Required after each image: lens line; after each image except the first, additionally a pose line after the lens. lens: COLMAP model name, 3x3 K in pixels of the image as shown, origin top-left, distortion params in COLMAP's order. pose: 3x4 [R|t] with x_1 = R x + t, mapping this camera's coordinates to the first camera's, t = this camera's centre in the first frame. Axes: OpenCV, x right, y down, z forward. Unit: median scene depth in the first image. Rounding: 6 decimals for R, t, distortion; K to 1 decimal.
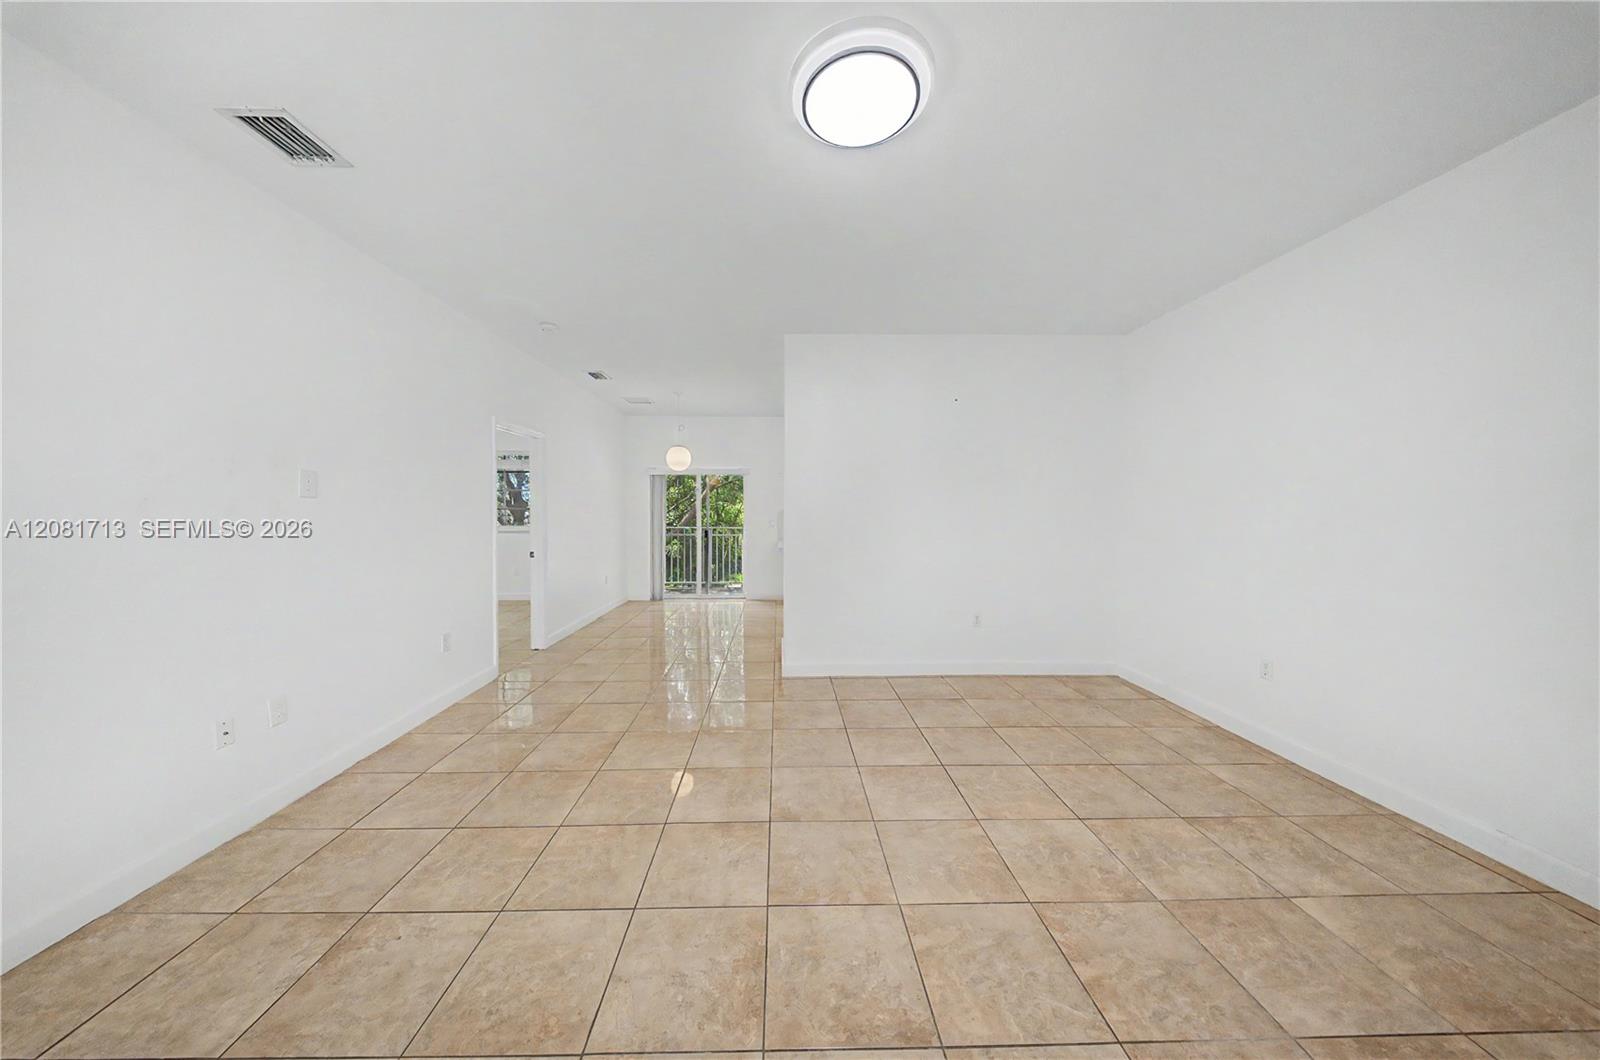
lens RADIAL K [[489.3, 0, 801.7], [0, 489.3, 524.5], [0, 0, 1]] dist [-0.002429, -0.000264]
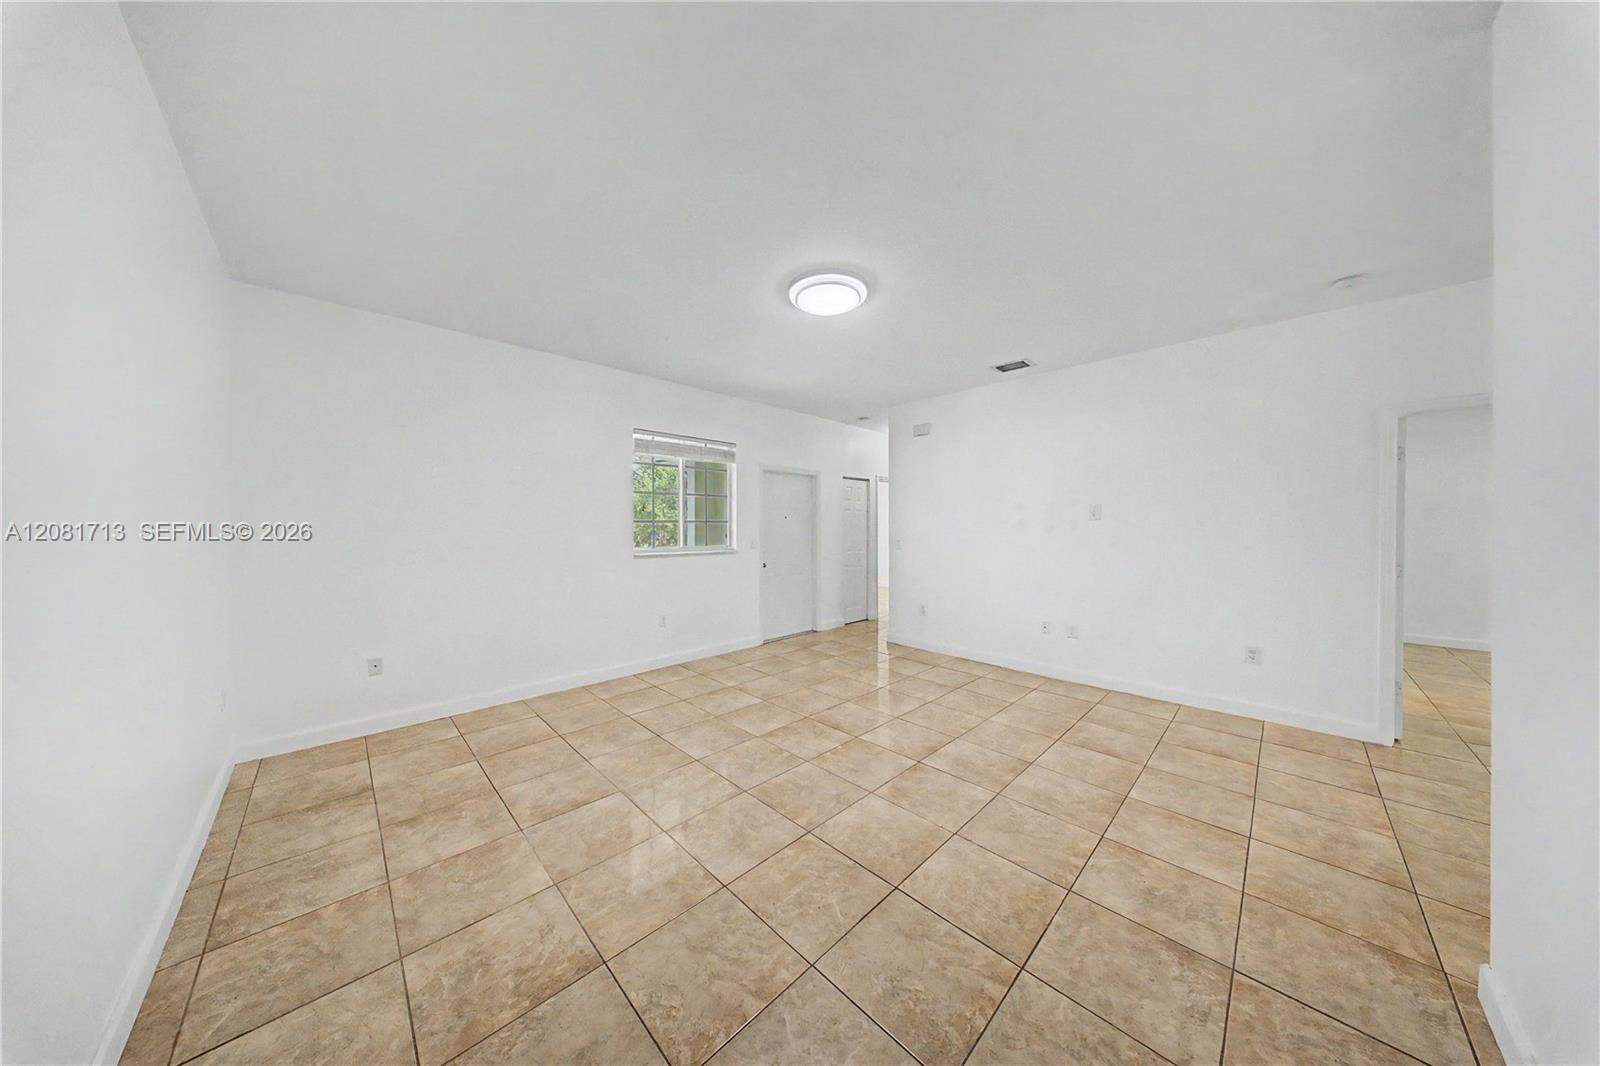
lens RADIAL K [[489.3, 0, 786.5], [0, 489.3, 527.3], [0, 0, 1]] dist [-0.002429, -0.000264]
pose [[-0.753223, -0.002193, -0.657762, 1.160568], [-0.020537, 0.999585, 0.020184, -0.051989], [0.657445, 0.028711, -0.752955, 1.870224]]
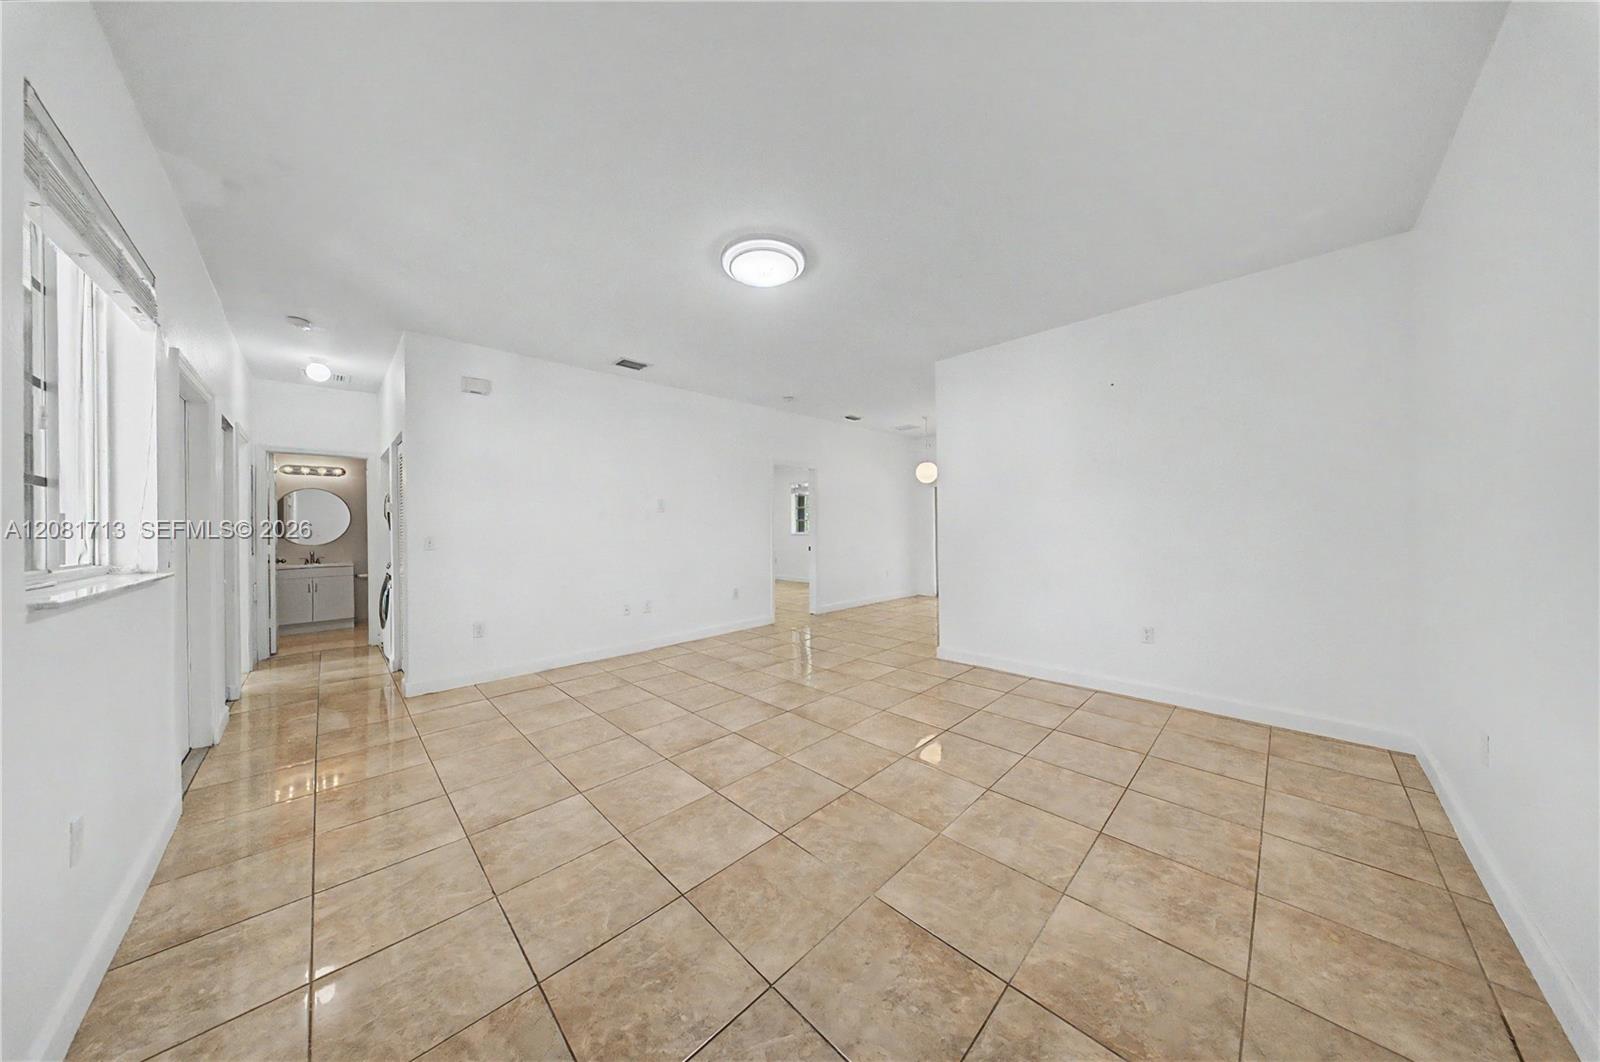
lens RADIAL K [[489.3, 0, 803.4], [0, 489.3, 524.9], [0, 0, 1]] dist [-0.002429, -0.000264]
pose [[0.686758, -0.013883, -0.726754, 1.187075], [-0.002372, 0.999769, -0.021340, 0.051599], [0.726882, 0.016379, 0.686567, -0.043854]]
